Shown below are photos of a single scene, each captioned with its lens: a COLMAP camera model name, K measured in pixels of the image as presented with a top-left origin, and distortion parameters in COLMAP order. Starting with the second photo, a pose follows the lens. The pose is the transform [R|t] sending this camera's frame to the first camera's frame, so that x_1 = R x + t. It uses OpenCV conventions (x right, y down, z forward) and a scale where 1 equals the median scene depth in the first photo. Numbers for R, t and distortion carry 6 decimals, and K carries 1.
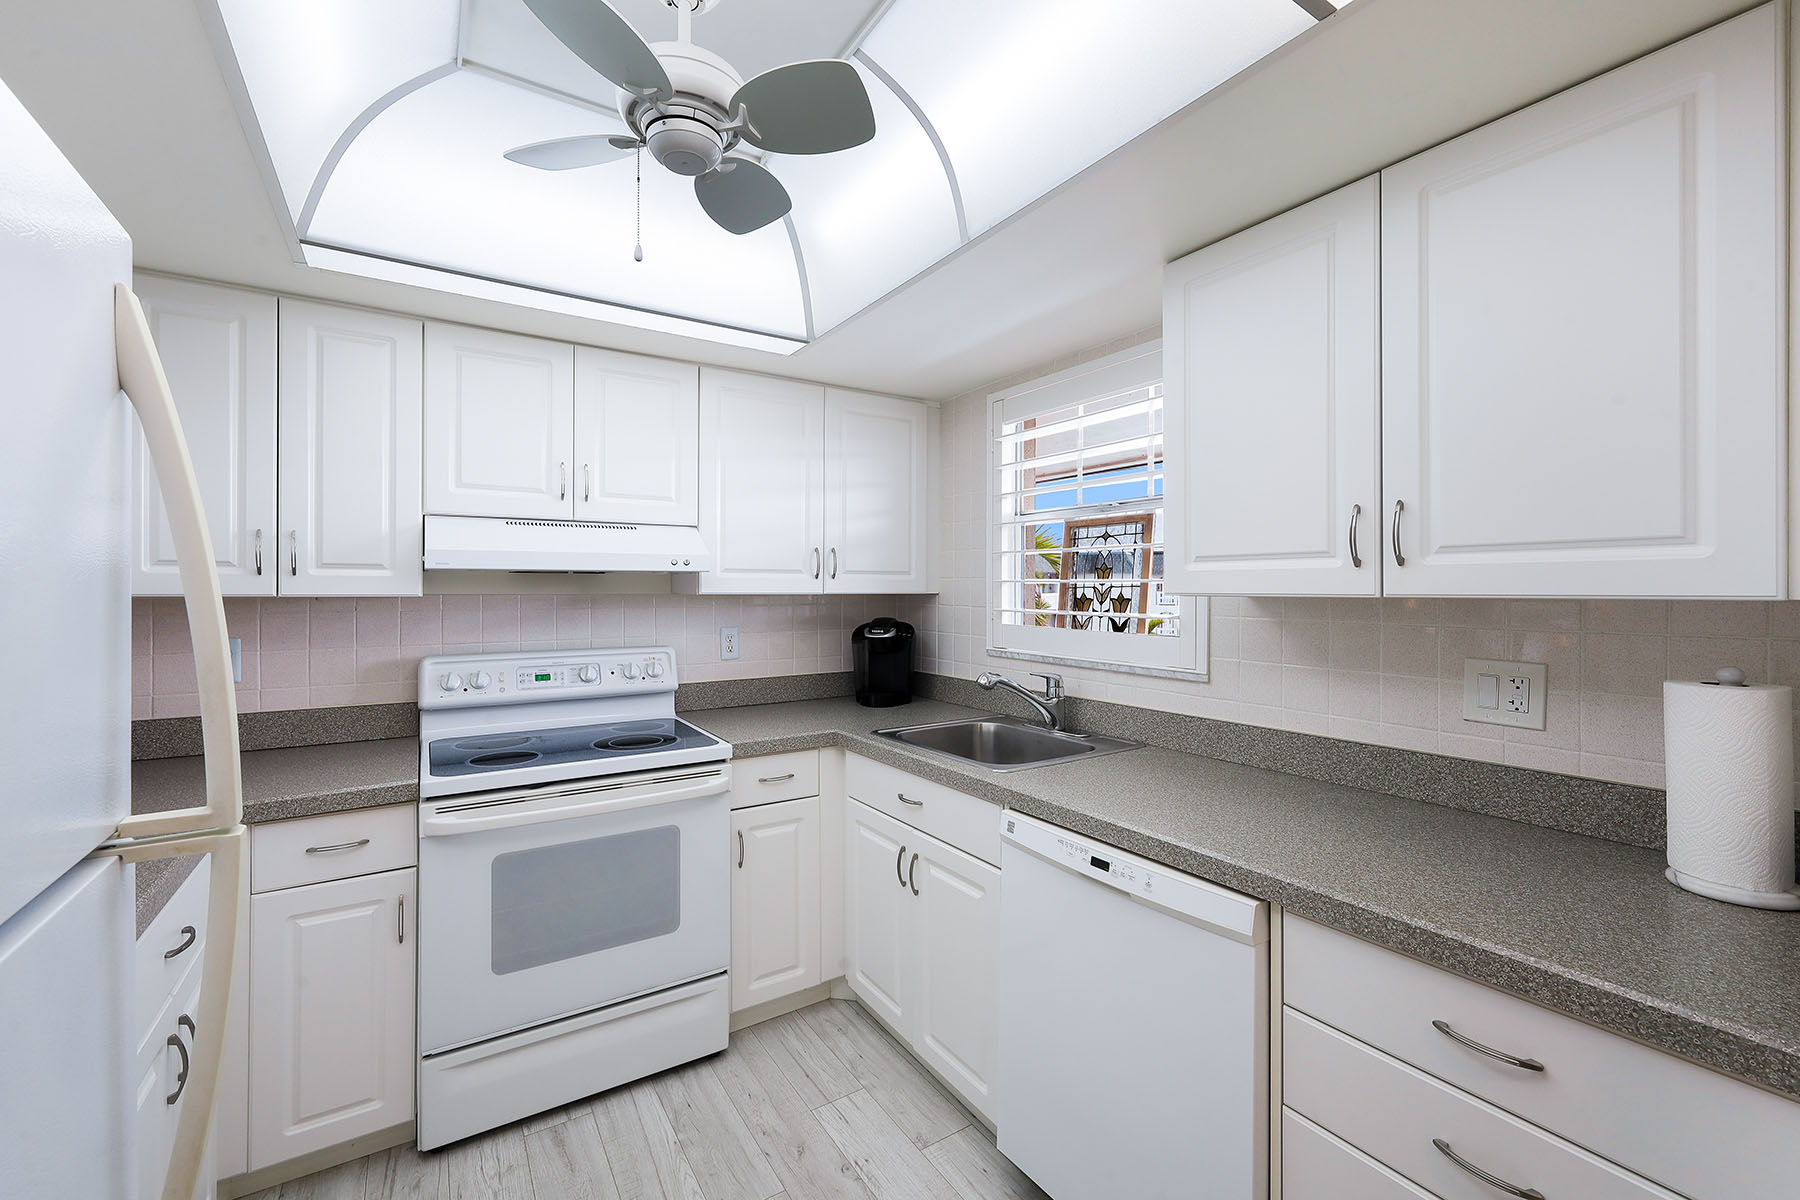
lens RADIAL K [[725.8, 0, 914.5], [0, 725.8, 593.3], [0, 0, 1]] dist [-0.000811, 0.000176]
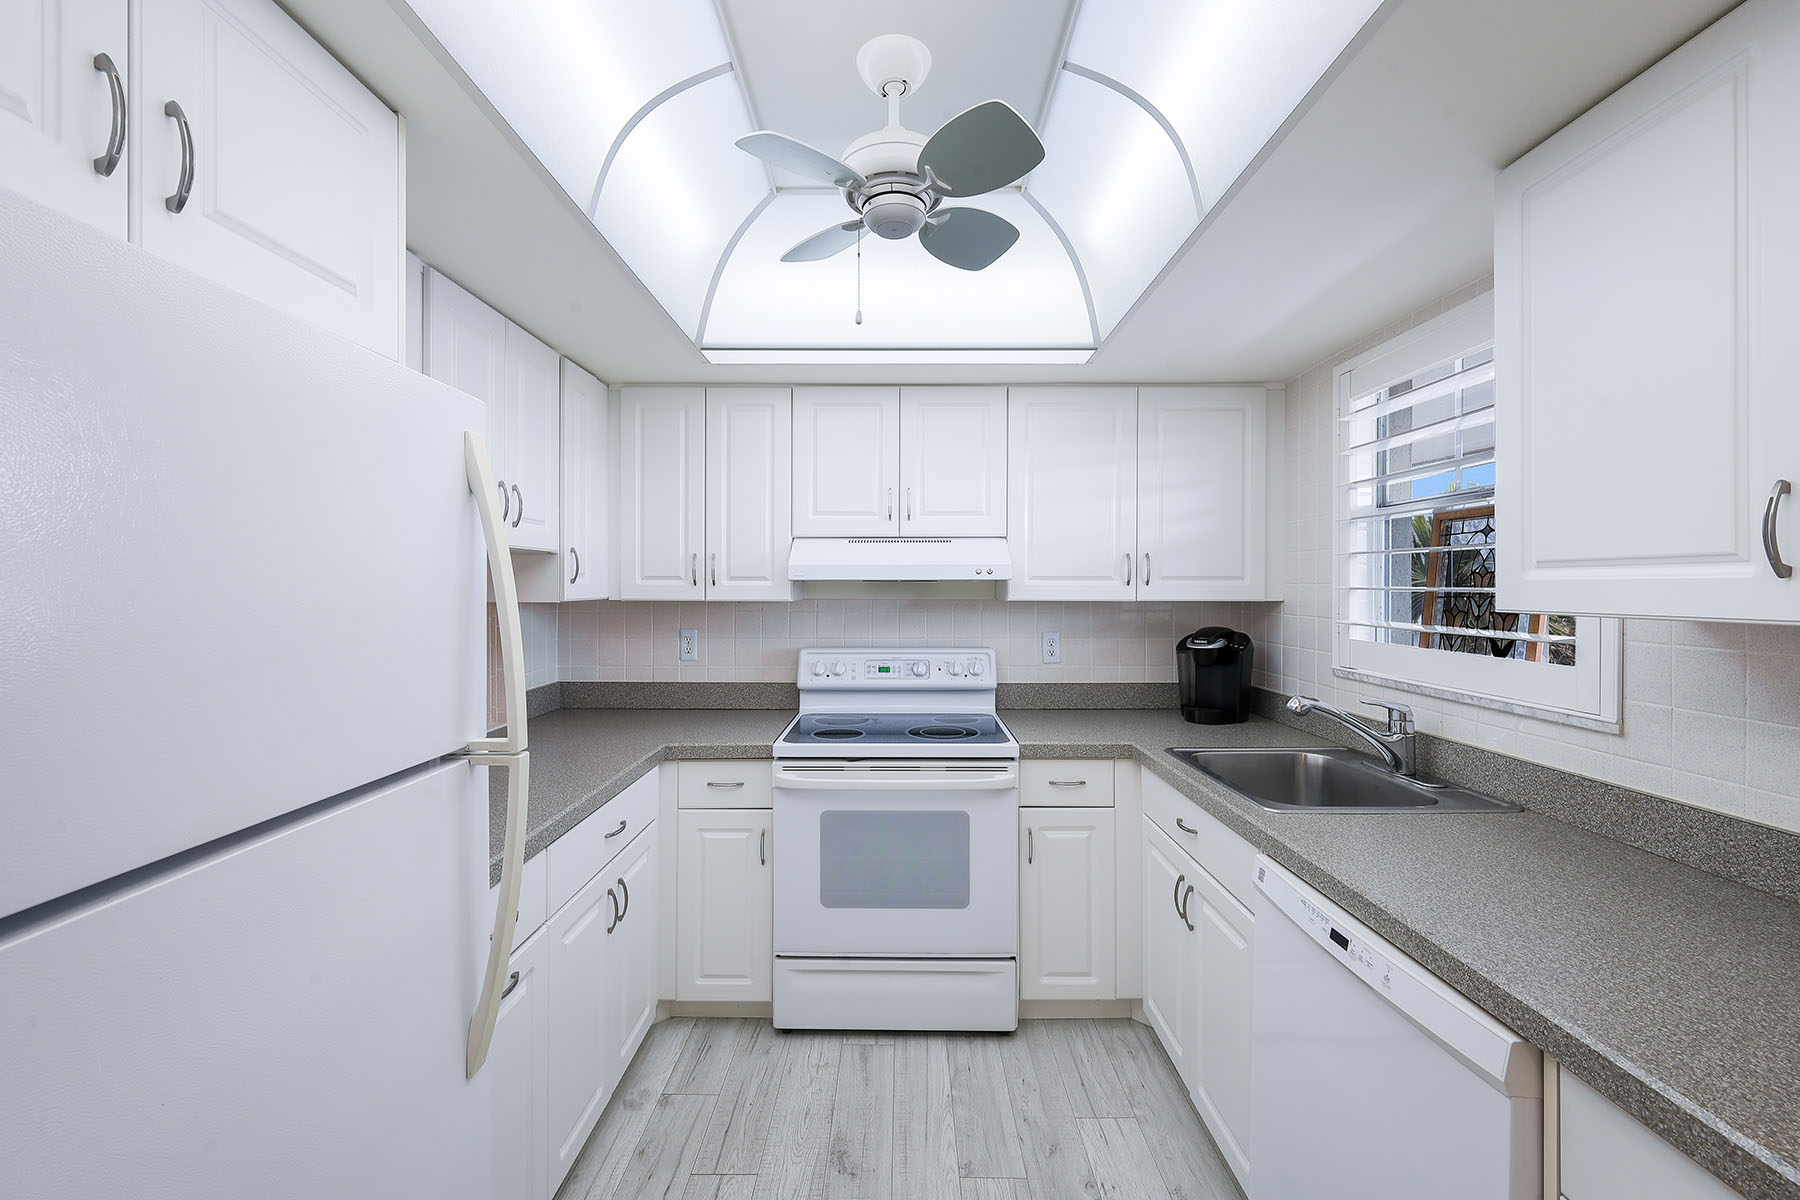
lens RADIAL K [[723.3, 0, 902.4], [0, 723.3, 595.2], [0, 0, 1]] dist [0.000482, 0.000172]
pose [[0.840123, 0.005446, -0.542368, 0.174741], [-0.004424, 0.999985, 0.003189, -0.010916], [0.542378, -0.000279, 0.840135, 0.025721]]
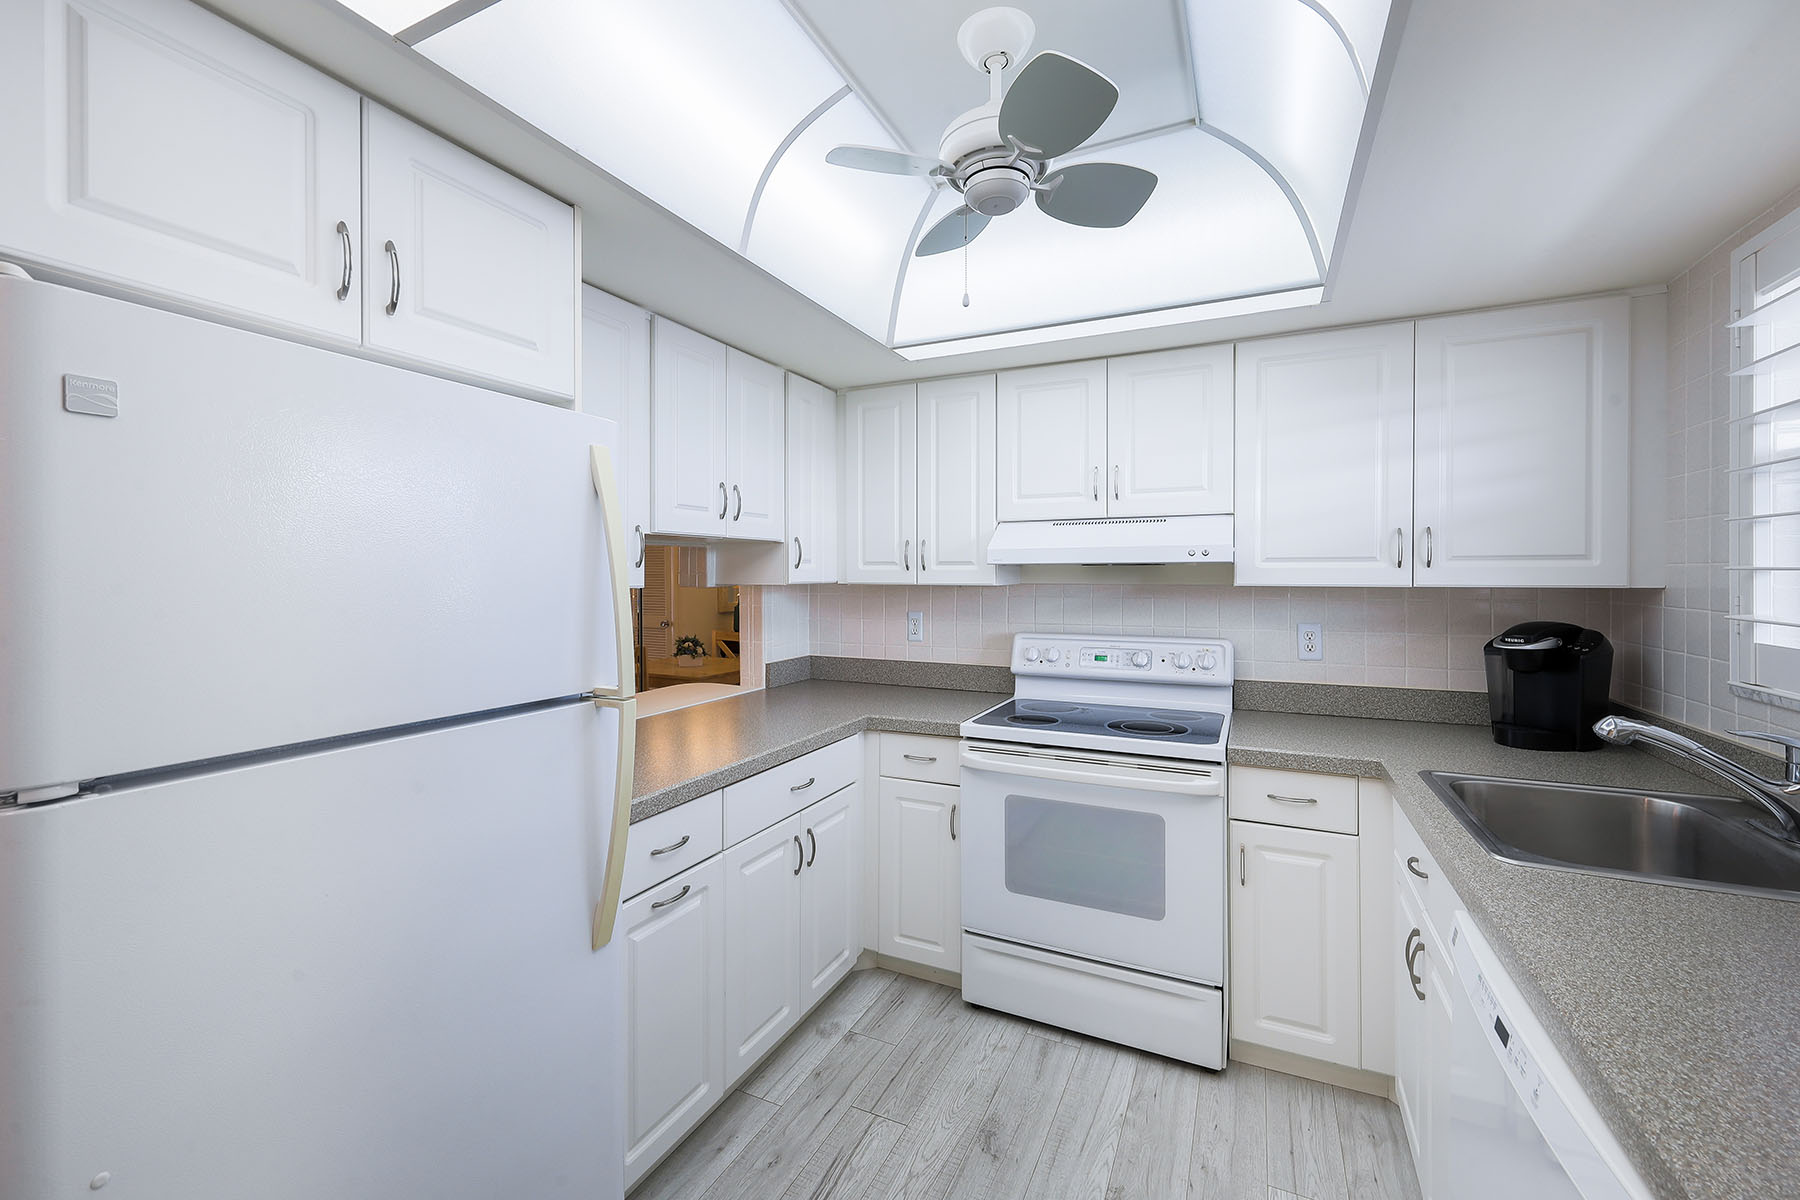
lens RADIAL K [[726.0, 0, 890.9], [0, 726.0, 585.4], [0, 0, 1]] dist [0.000131, 0.000512]
pose [[0.528233, 0.009817, -0.849042, 0.310220], [-0.005536, 0.999952, 0.008117, -0.005003], [0.849081, 0.000412, 0.528262, 0.144087]]
